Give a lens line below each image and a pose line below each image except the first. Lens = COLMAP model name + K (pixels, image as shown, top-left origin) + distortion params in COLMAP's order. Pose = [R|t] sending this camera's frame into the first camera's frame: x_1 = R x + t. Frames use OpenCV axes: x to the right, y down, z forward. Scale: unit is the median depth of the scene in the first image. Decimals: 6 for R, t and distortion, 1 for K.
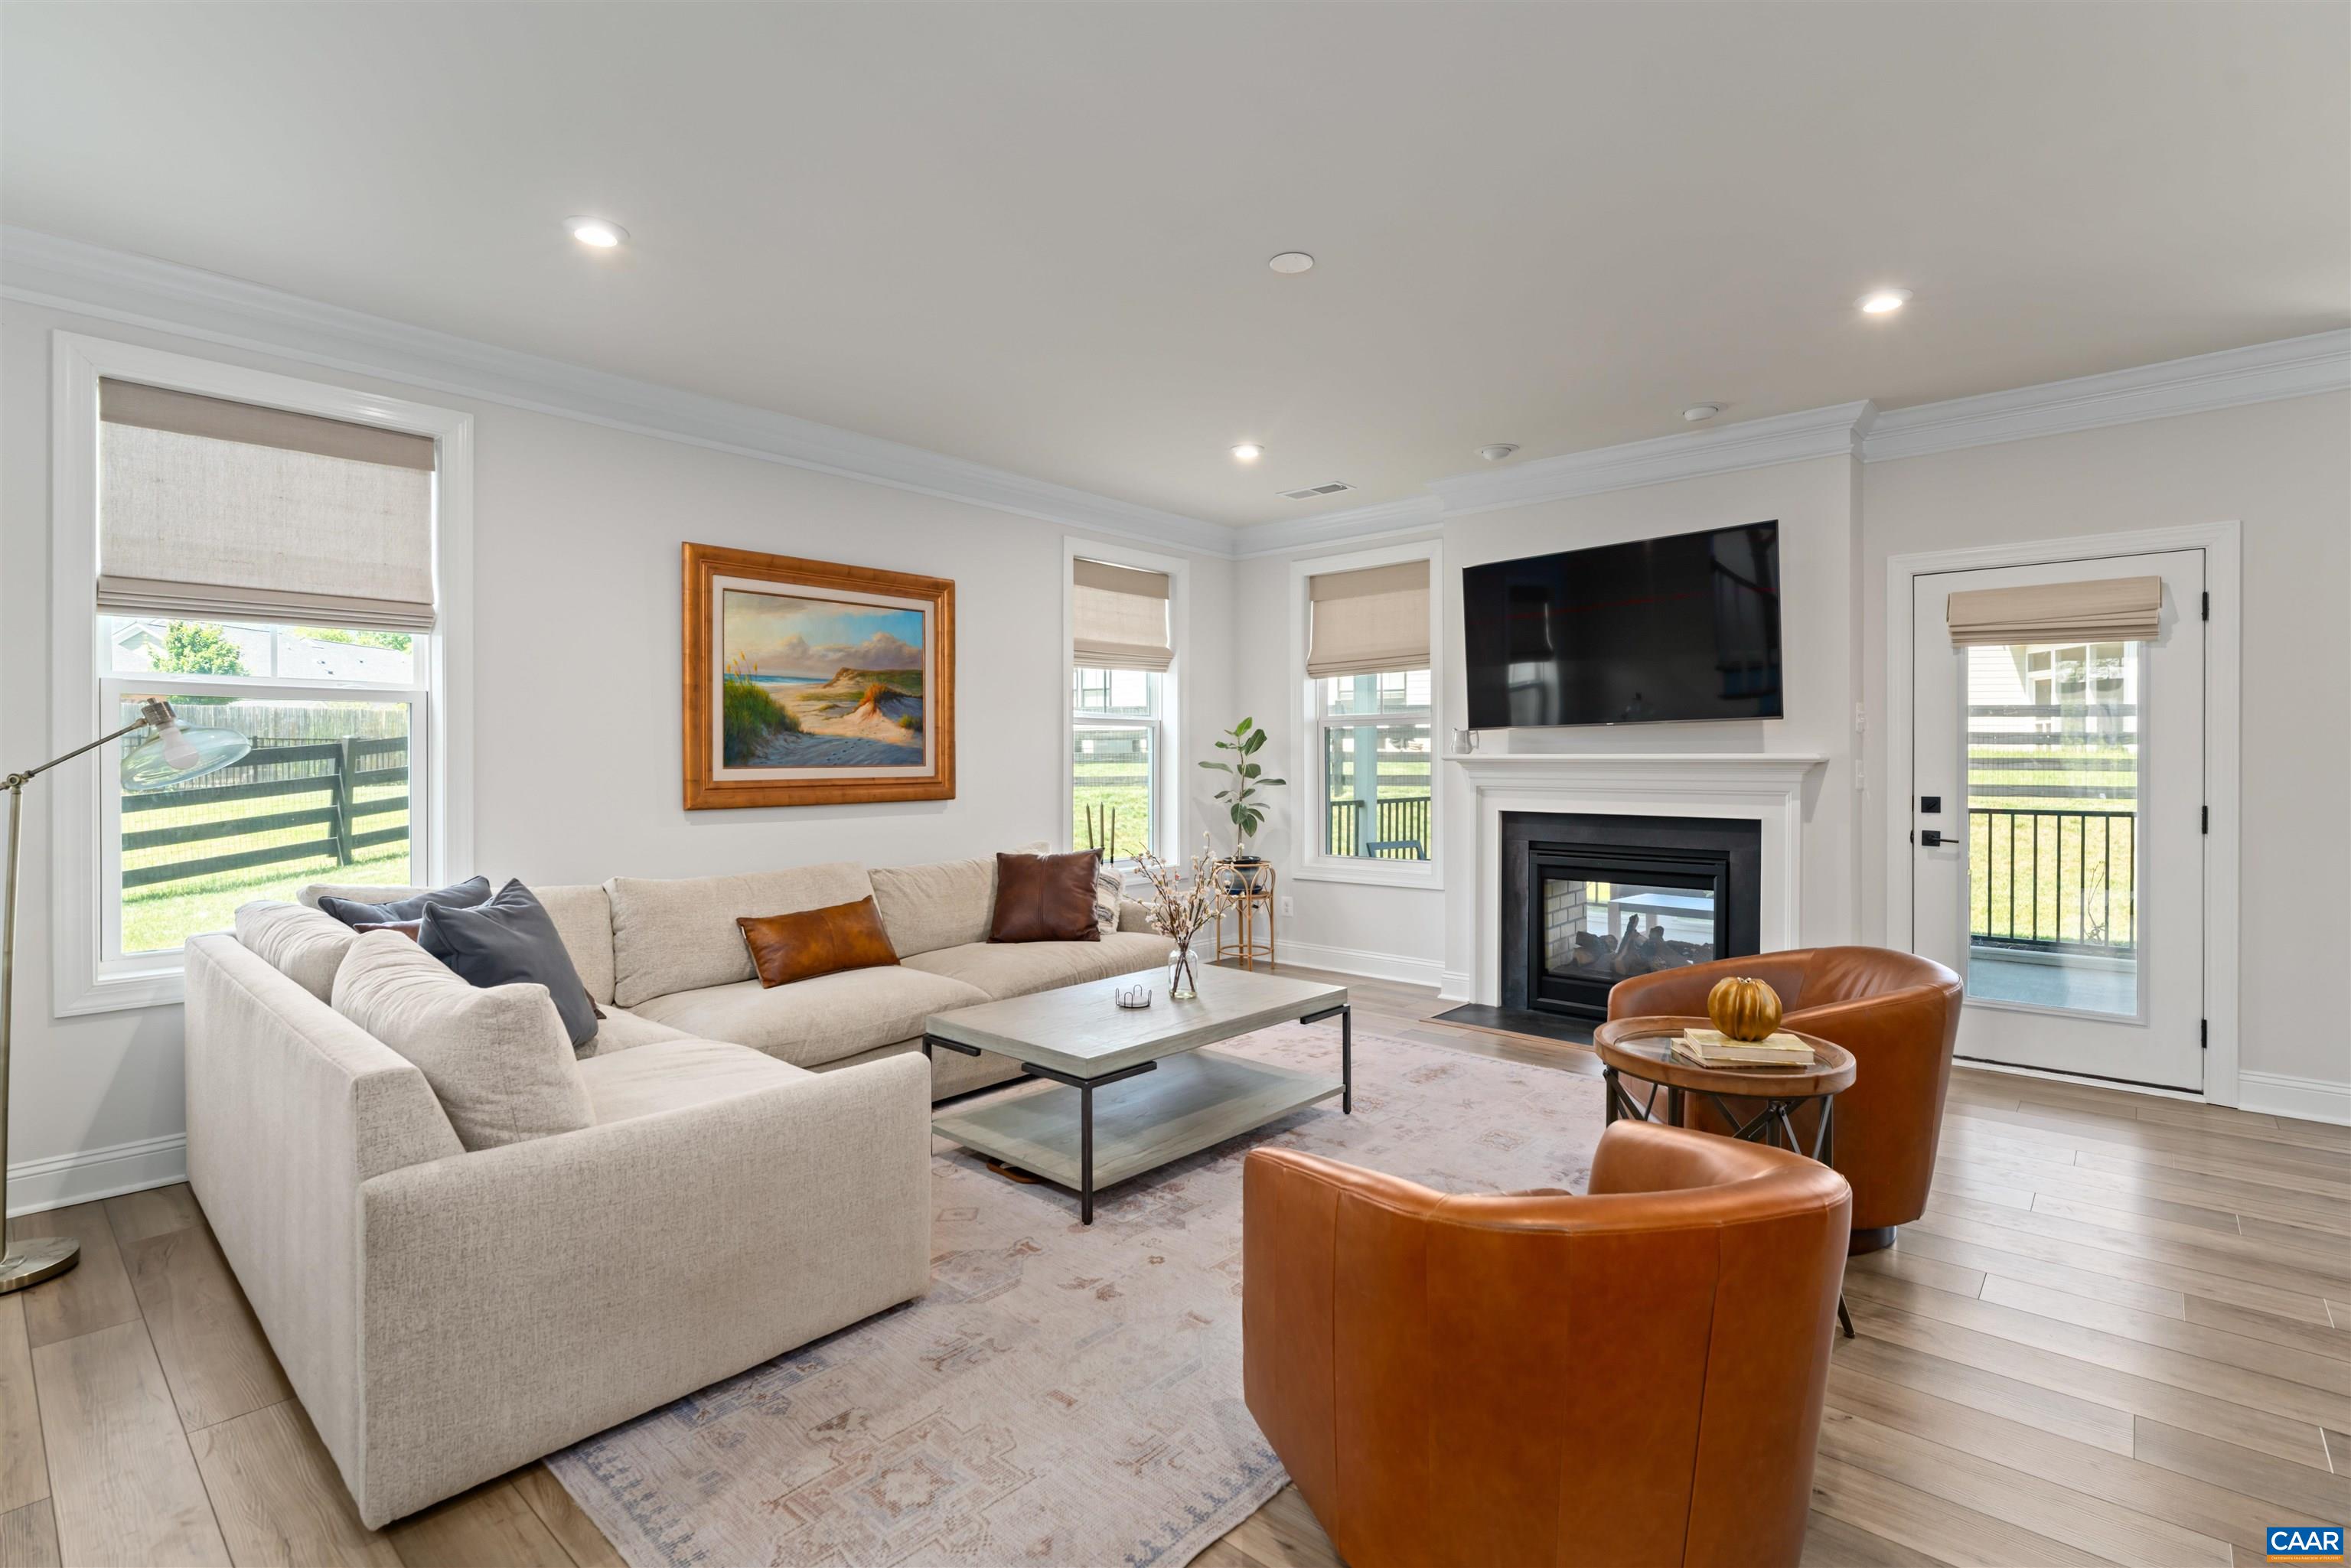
lens RADIAL K [[1087.5, 0, 1186.2], [0, 1087.5, 770.7], [0, 0, 1]] dist [-0.003466, -0.000446]
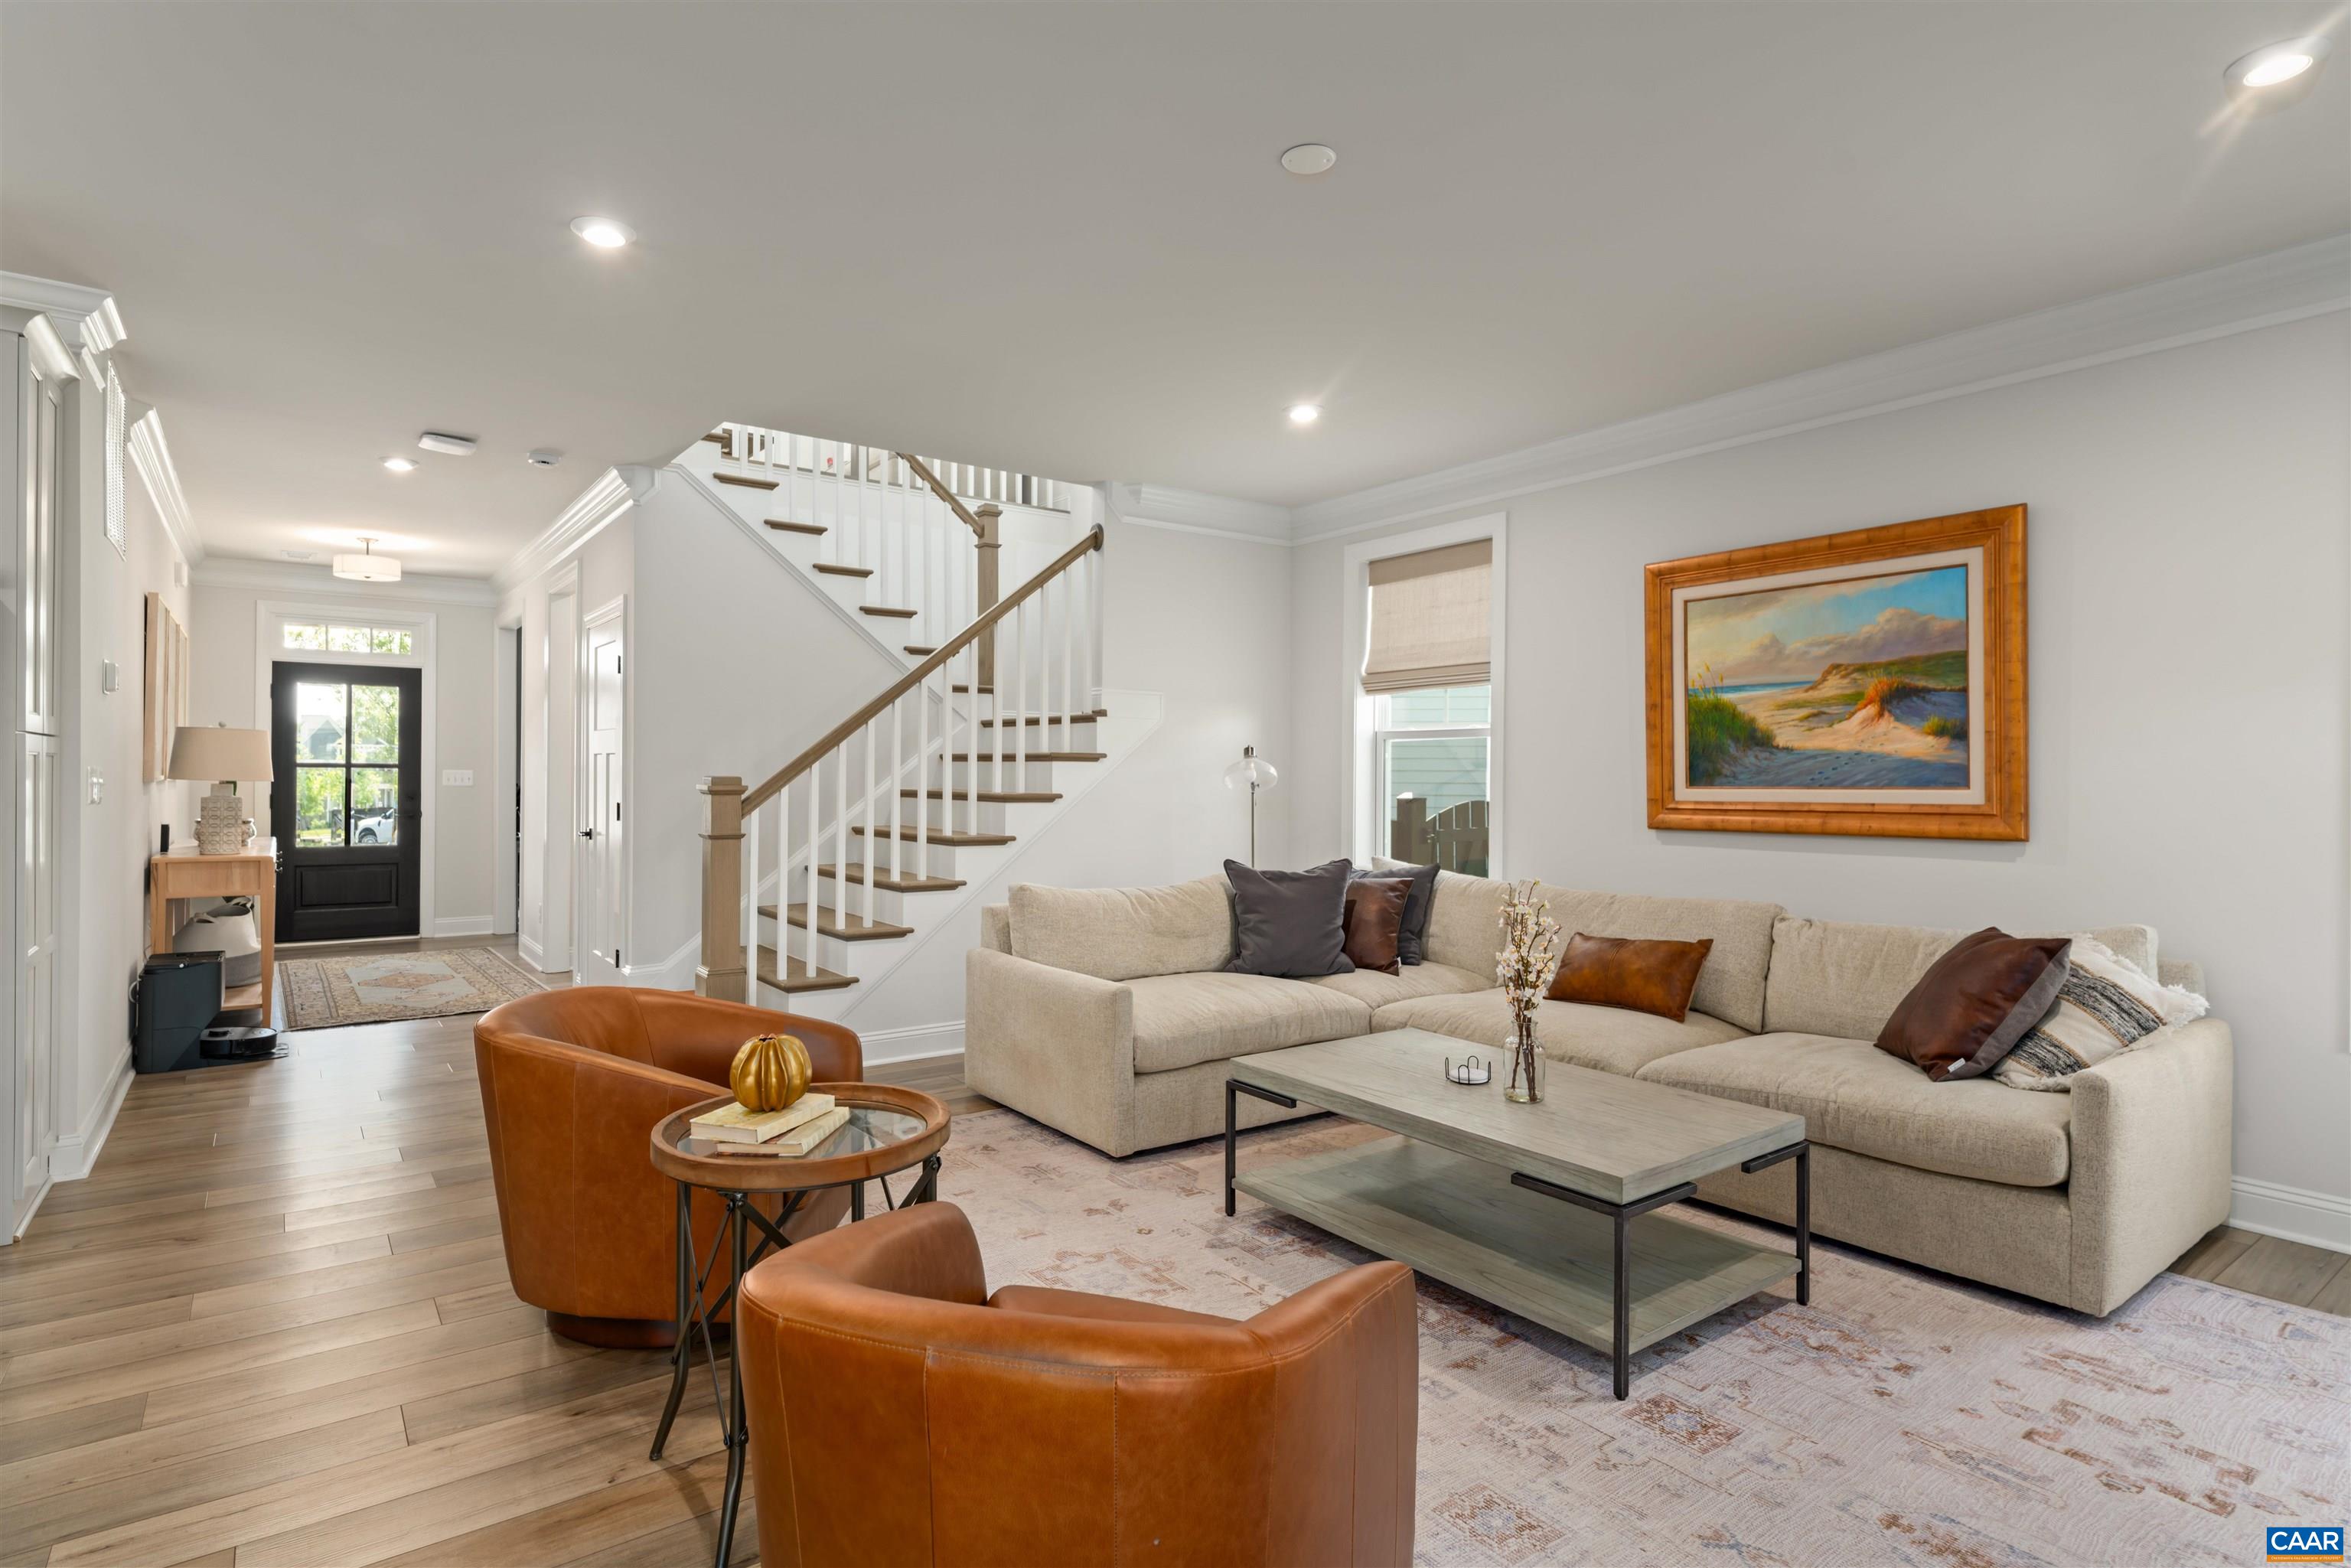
lens RADIAL K [[1224.8, 0, 1189.0], [0, 1224.8, 775.0], [0, 0, 1]] dist [0.004180, -0.000199]
pose [[-0.206684, -0.001153, -0.978407, 0.689032], [-0.014888, 0.999887, 0.001967, -0.008577], [0.978294, 0.014973, -0.206678, 0.757128]]
